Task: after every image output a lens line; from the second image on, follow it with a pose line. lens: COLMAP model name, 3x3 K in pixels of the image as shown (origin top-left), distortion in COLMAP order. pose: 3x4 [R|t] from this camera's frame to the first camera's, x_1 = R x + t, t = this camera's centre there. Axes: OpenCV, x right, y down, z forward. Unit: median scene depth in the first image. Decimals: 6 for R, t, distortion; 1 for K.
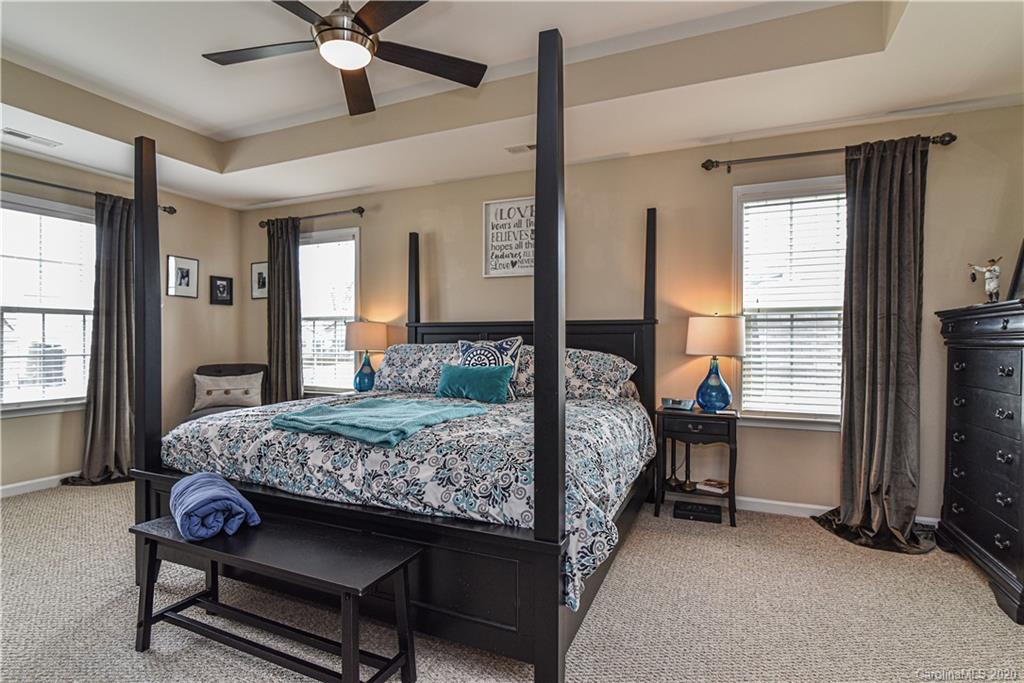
lens RADIAL K [[512.2, 0, 513.1], [0, 512.2, 343.4], [0, 0, 1]] dist [-0.016904, 0.002006]
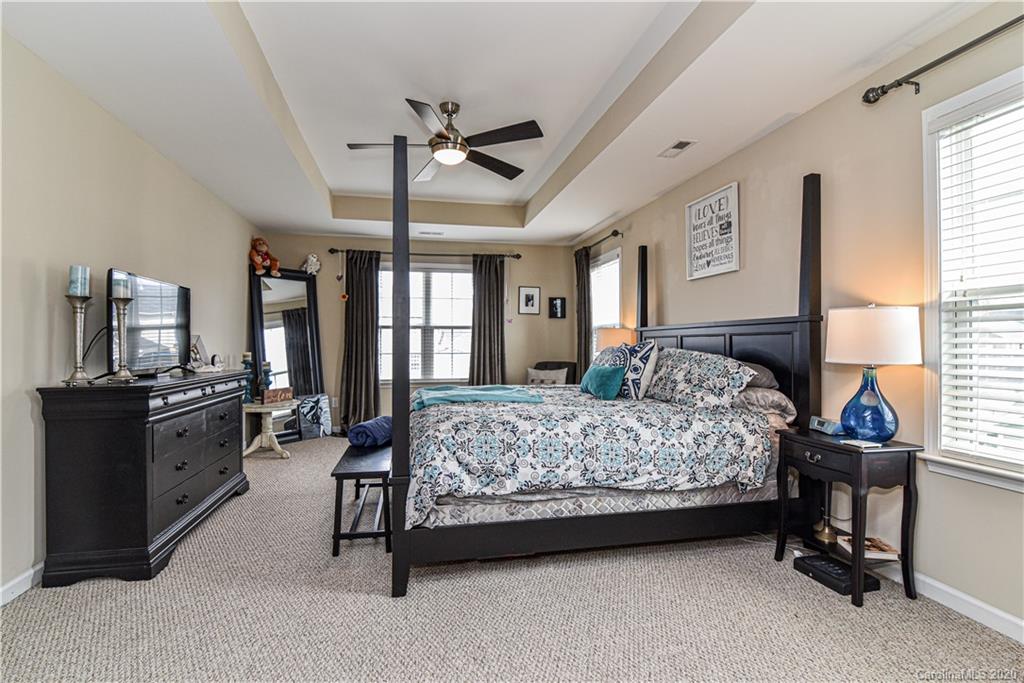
lens RADIAL K [[497.4, 0, 509.0], [0, 497.4, 340.3], [0, 0, 1]] dist [-0.010332, -0.000083]
pose [[0.580829, -0.009286, -0.813973, 0.542524], [-0.003808, 0.999893, -0.014125, 0.003016], [0.814017, 0.011304, 0.580731, 0.158595]]
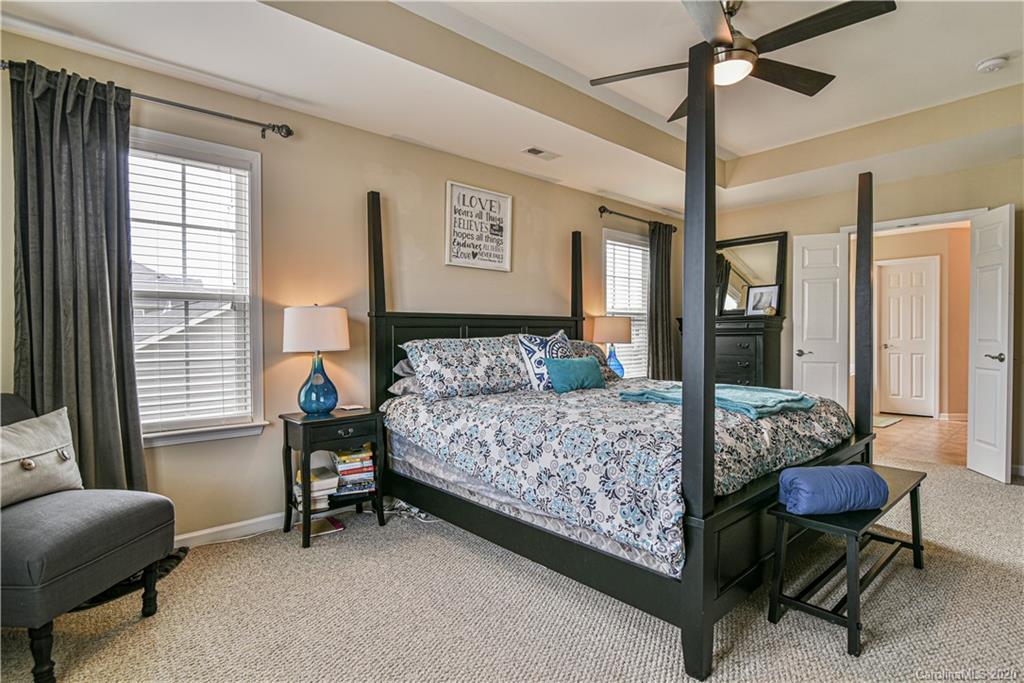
lens RADIAL K [[512.2, 0, 515.7], [0, 512.2, 341.7], [0, 0, 1]] dist [-0.016904, 0.002006]
pose [[0.408727, -0.018896, 0.912461, -0.857630], [0.010905, 0.999815, 0.015820, -0.006059], [-0.912592, 0.003485, 0.408857, 0.536857]]
